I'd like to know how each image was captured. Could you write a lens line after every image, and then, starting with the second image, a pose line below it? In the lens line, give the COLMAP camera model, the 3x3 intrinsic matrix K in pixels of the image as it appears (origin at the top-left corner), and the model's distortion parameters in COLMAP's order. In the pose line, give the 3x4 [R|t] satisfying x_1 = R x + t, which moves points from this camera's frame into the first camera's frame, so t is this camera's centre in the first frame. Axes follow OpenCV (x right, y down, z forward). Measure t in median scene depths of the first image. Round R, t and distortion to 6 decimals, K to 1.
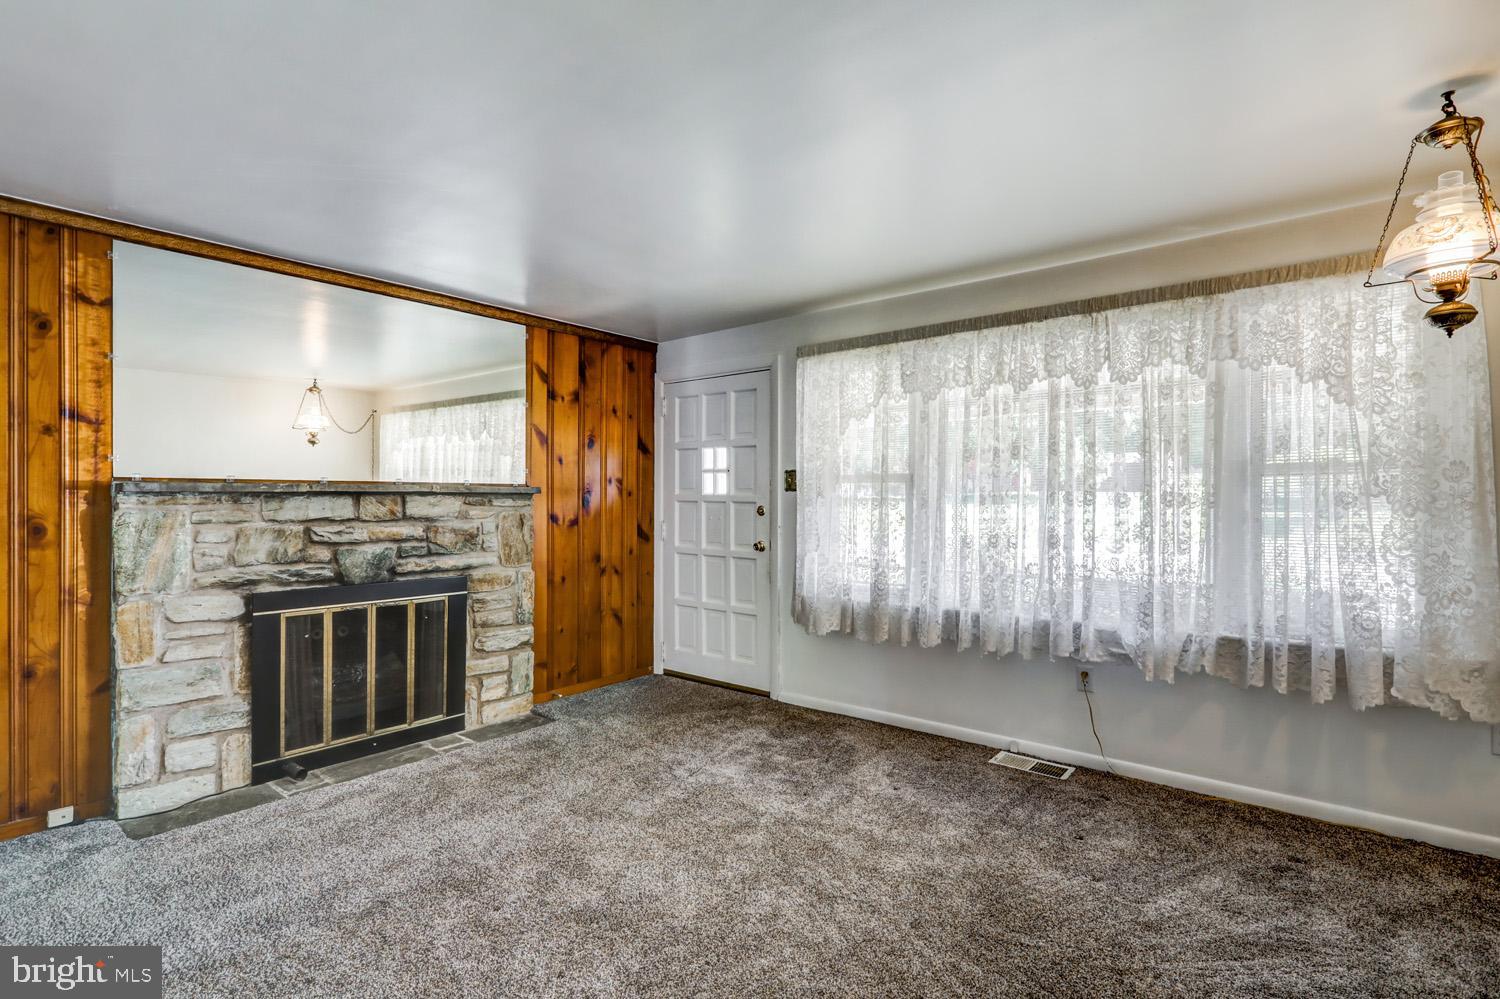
lens RADIAL K [[729.3, 0, 764.4], [0, 729.3, 500.8], [0, 0, 1]] dist [-0.008191, 0.003759]
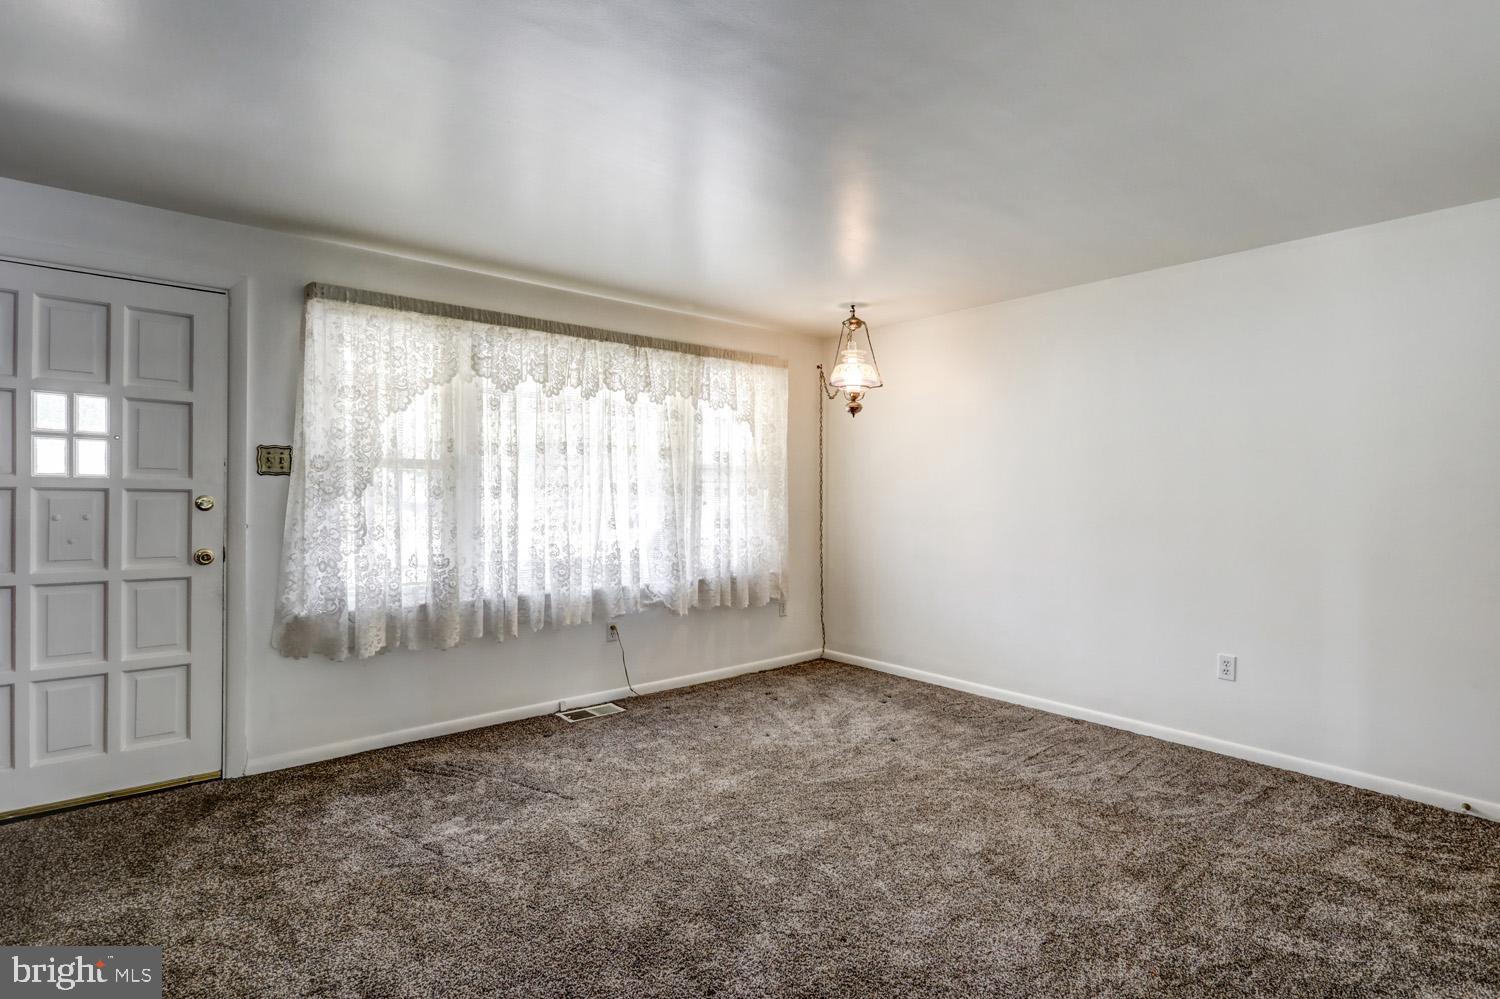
lens RADIAL K [[729.3, 0, 758.3], [0, 729.3, 494.8], [0, 0, 1]] dist [-0.008191, 0.003759]
pose [[0.179786, -0.006308, 0.983686, -0.666240], [-0.008417, 0.999933, 0.007950, -0.004129], [-0.983670, -0.009709, 0.179721, 0.460611]]
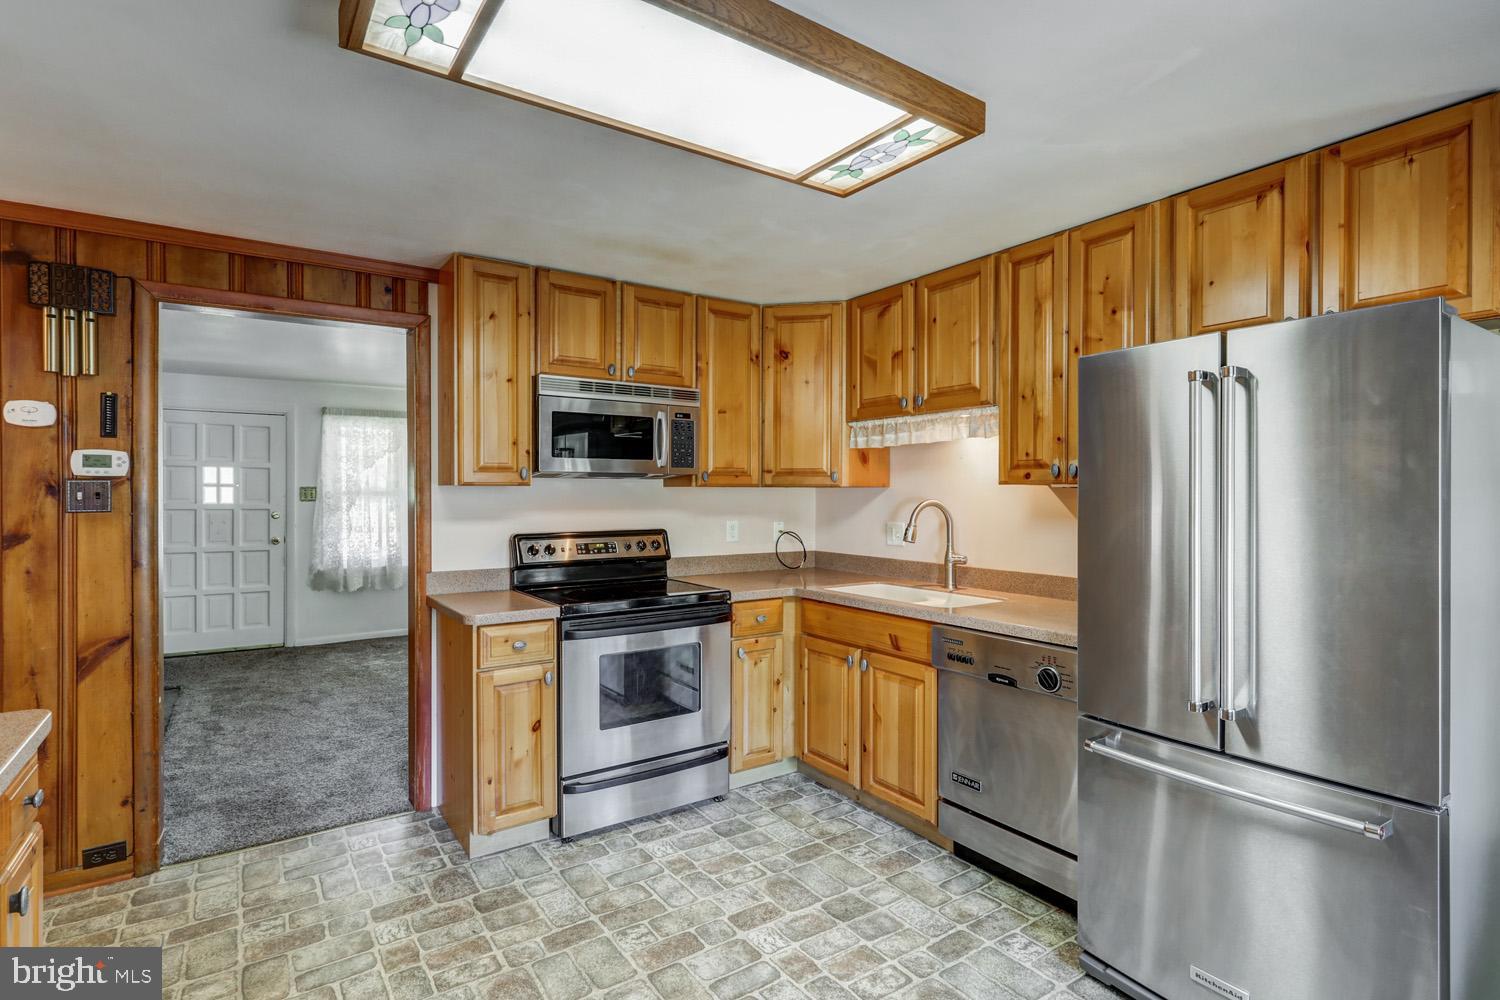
lens RADIAL K [[729.3, 0, 758.5], [0, 729.3, 495.9], [0, 0, 1]] dist [-0.008191, 0.003759]
pose [[0.279409, -0.004903, 0.960160, -1.282890], [-0.001041, 0.999985, 0.005409, -0.037725], [-0.960172, -0.002511, 0.279400, -0.326105]]
